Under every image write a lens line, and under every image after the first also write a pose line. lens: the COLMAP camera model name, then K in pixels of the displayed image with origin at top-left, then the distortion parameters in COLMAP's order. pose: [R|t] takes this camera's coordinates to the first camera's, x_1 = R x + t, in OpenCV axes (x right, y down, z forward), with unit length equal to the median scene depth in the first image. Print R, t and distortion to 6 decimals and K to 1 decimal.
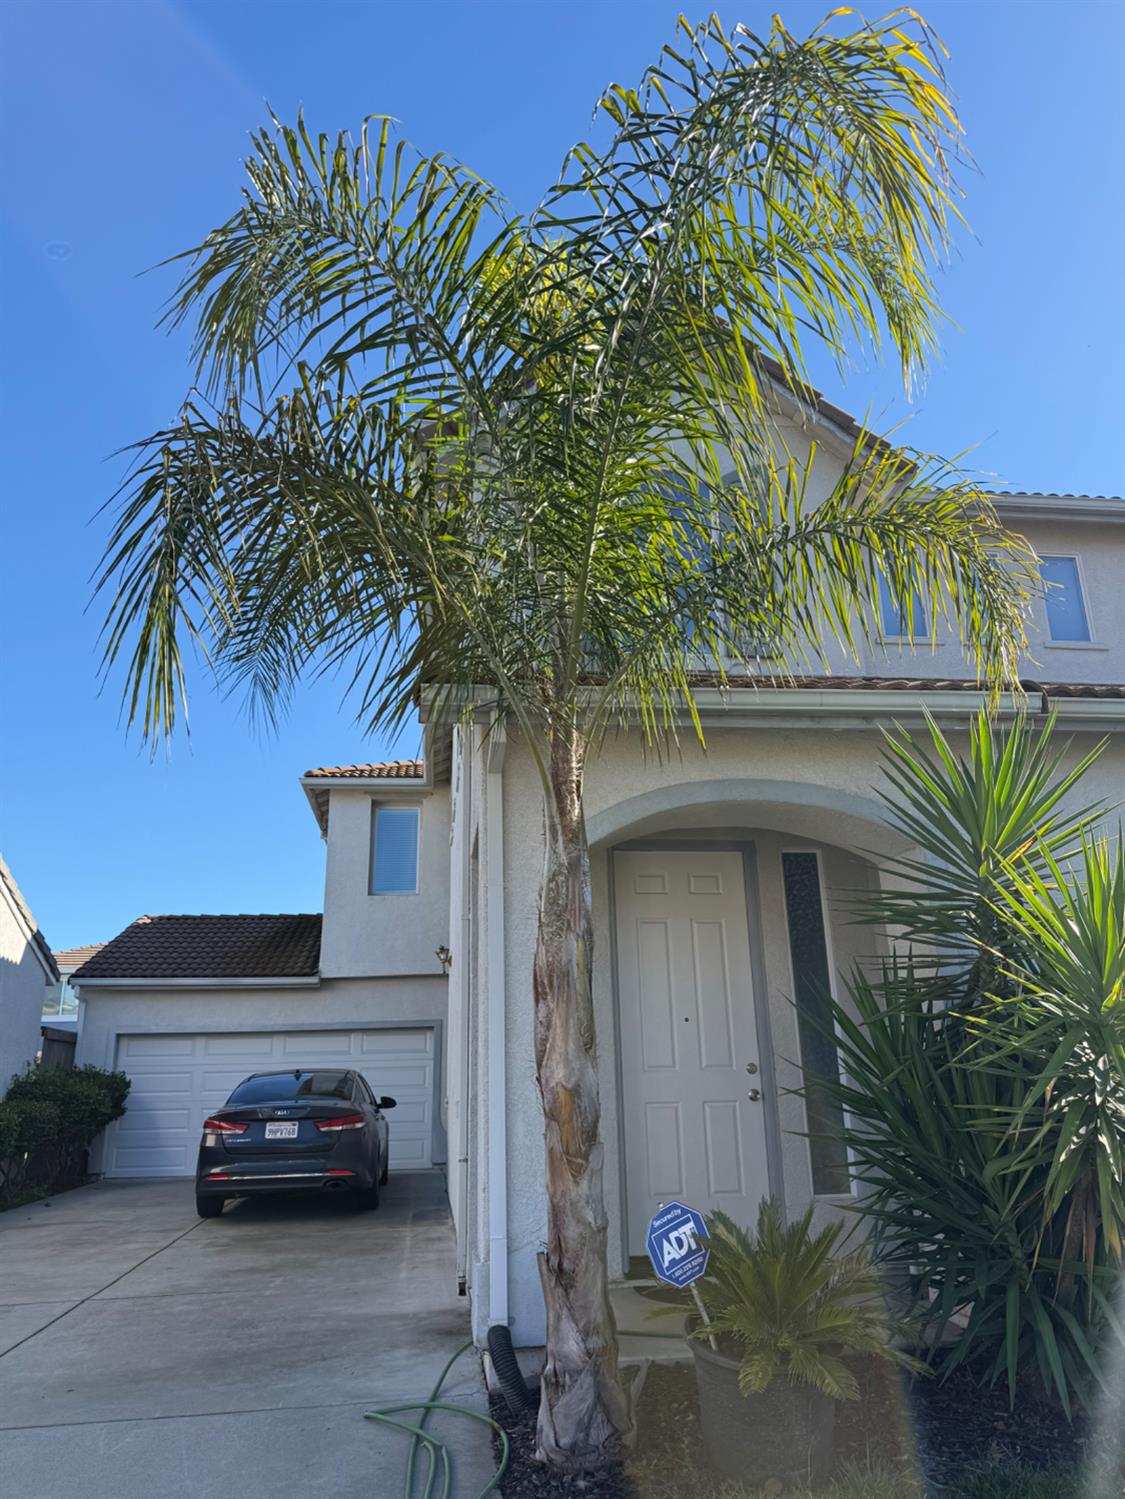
lens RADIAL K [[986.0, 0, 562.5], [0, 986.0, 749.5], [0, 0, 1]] dist [-0.009941, -0.003810]
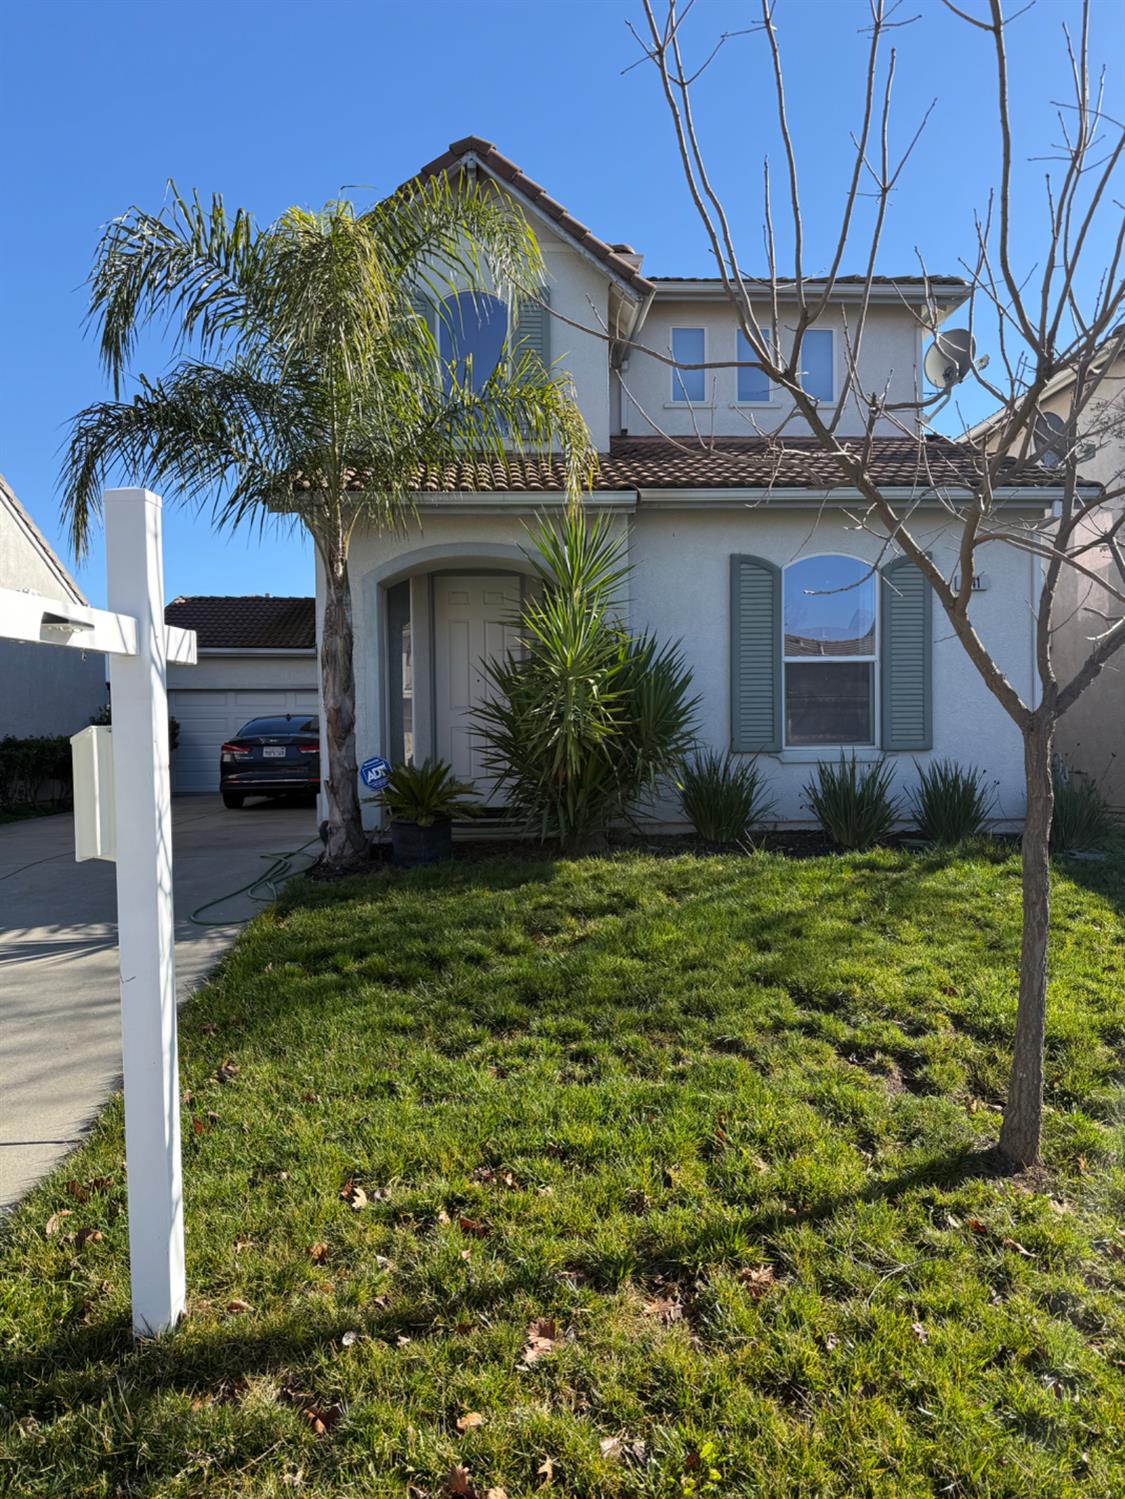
lens RADIAL K [[933.0, 0, 567.3], [0, 933.0, 768.1], [0, 0, 1]] dist [0.007523, 0.000404]
pose [[0.999563, 0.014664, -0.025650, 0.124011], [-0.004833, 0.937603, 0.347675, -0.051525], [0.029148, -0.347399, 0.937264, -0.200618]]
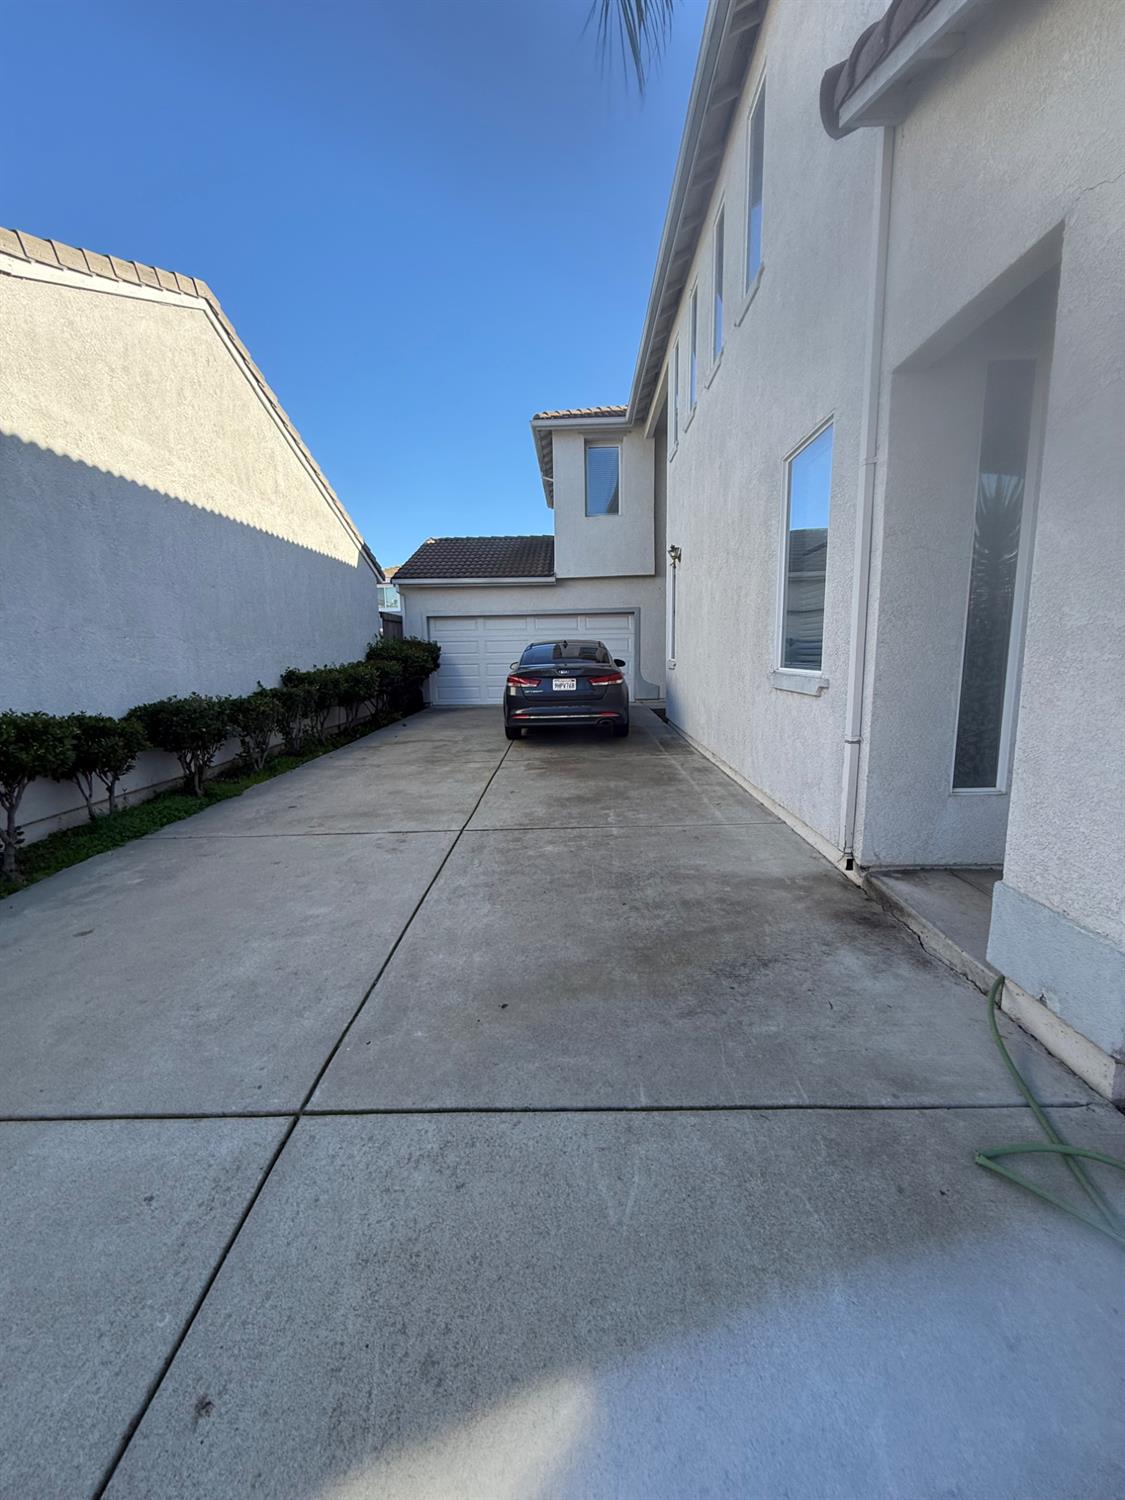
lens RADIAL K [[597.1, 0, 563.5], [0, 597.1, 745.9], [0, 0, 1]] dist [-0.001208, 0.000177]
pose [[0.984626, 0.038536, -0.170372, -0.095003], [0.045857, 0.884123, 0.464999, 0.055428], [0.168549, -0.465663, 0.868763, 0.169706]]
